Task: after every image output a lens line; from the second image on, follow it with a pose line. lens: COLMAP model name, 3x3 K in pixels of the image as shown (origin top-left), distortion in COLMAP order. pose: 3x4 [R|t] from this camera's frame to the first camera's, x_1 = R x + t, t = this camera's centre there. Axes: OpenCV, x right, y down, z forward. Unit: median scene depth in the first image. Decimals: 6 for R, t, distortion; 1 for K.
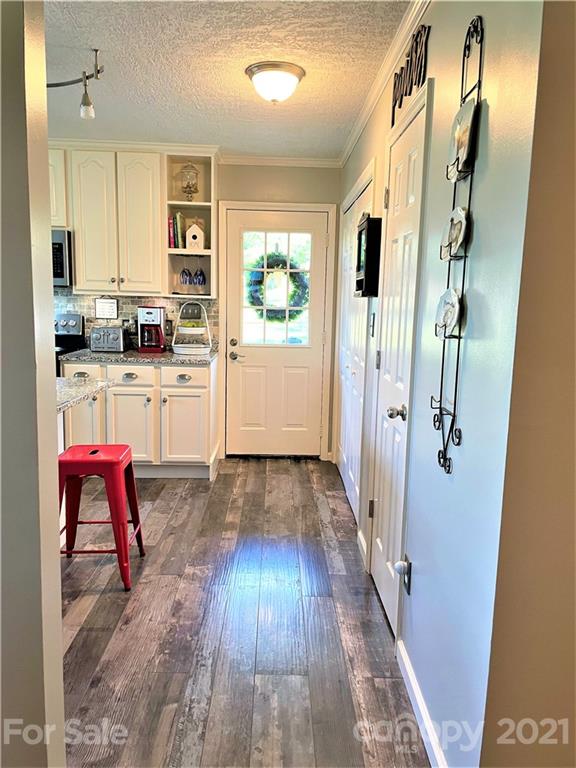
lens RADIAL K [[584.0, 0, 288.0], [0, 584.0, 384.0], [0, 0, 1]] dist [0.096464, -0.142606]
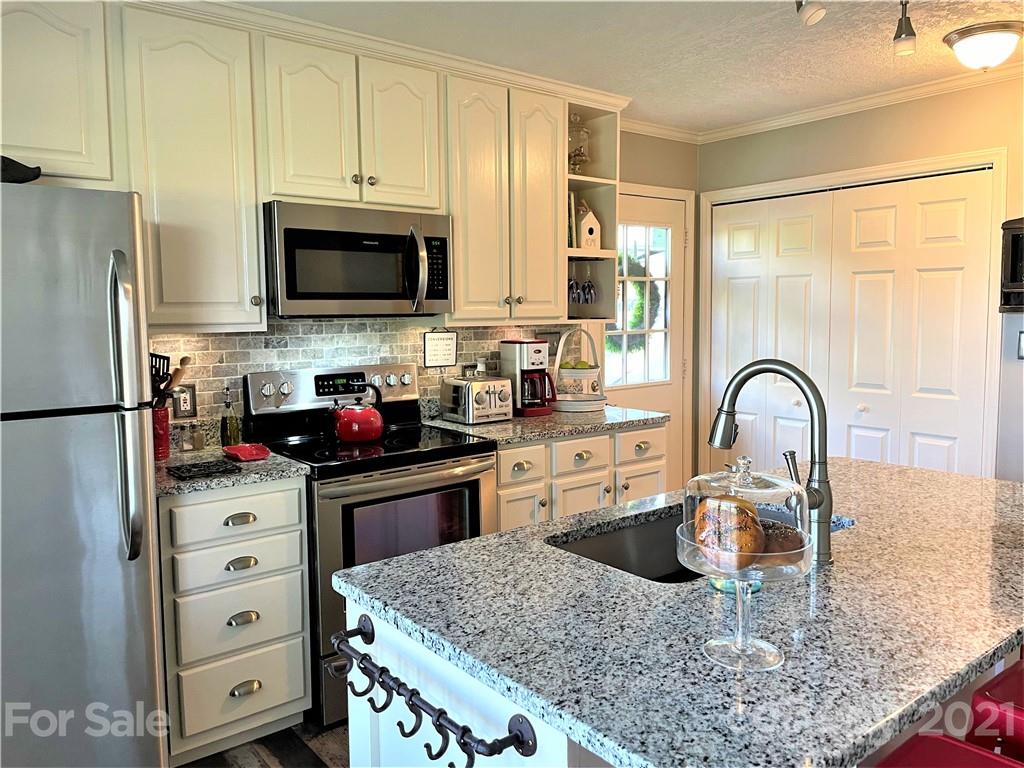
lens RADIAL K [[778.6, 0, 513.2], [0, 778.6, 378.7], [0, 0, 1]] dist [0.096464, -0.142606]
pose [[0.794708, -0.087297, 0.600681, -0.754408], [0.119016, 0.992805, -0.013175, -0.085083], [-0.595209, 0.081961, 0.799380, 0.367175]]
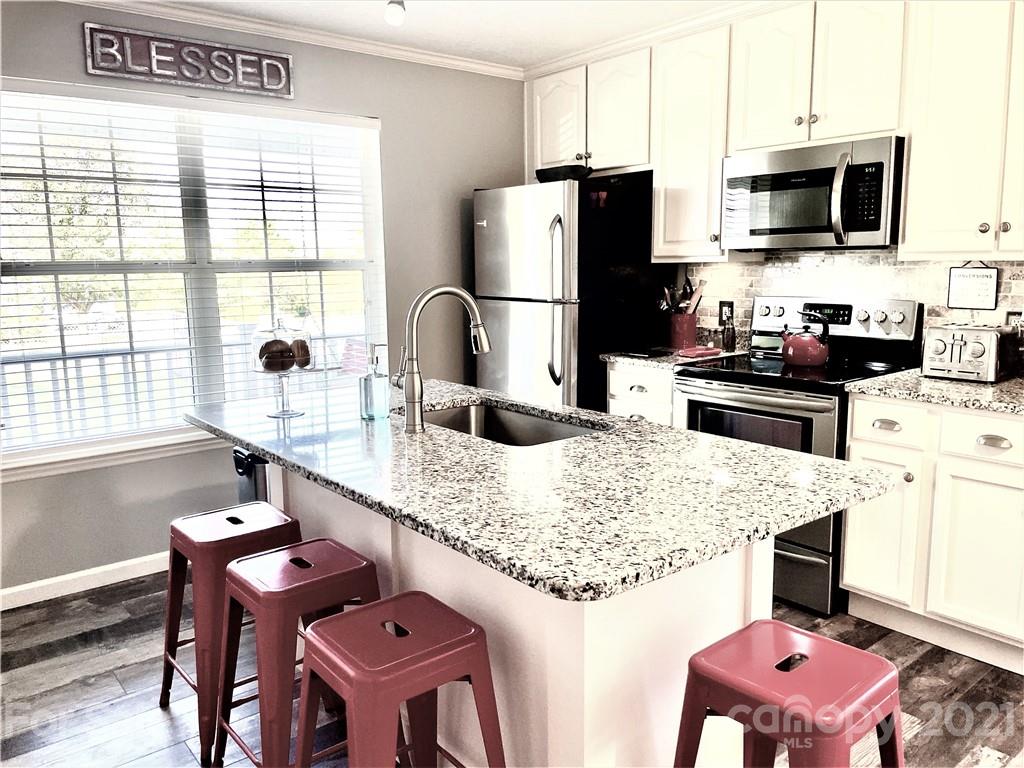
lens RADIAL K [[777.7, 0, 516.0], [0, 777.7, 375.2], [0, 0, 1]] dist [0.096773, -0.142434]
pose [[0.616295, 0.085318, -0.782880, -0.026873], [-0.088619, 0.995313, 0.038706, -0.051575], [0.782513, 0.045524, 0.620967, 0.324540]]
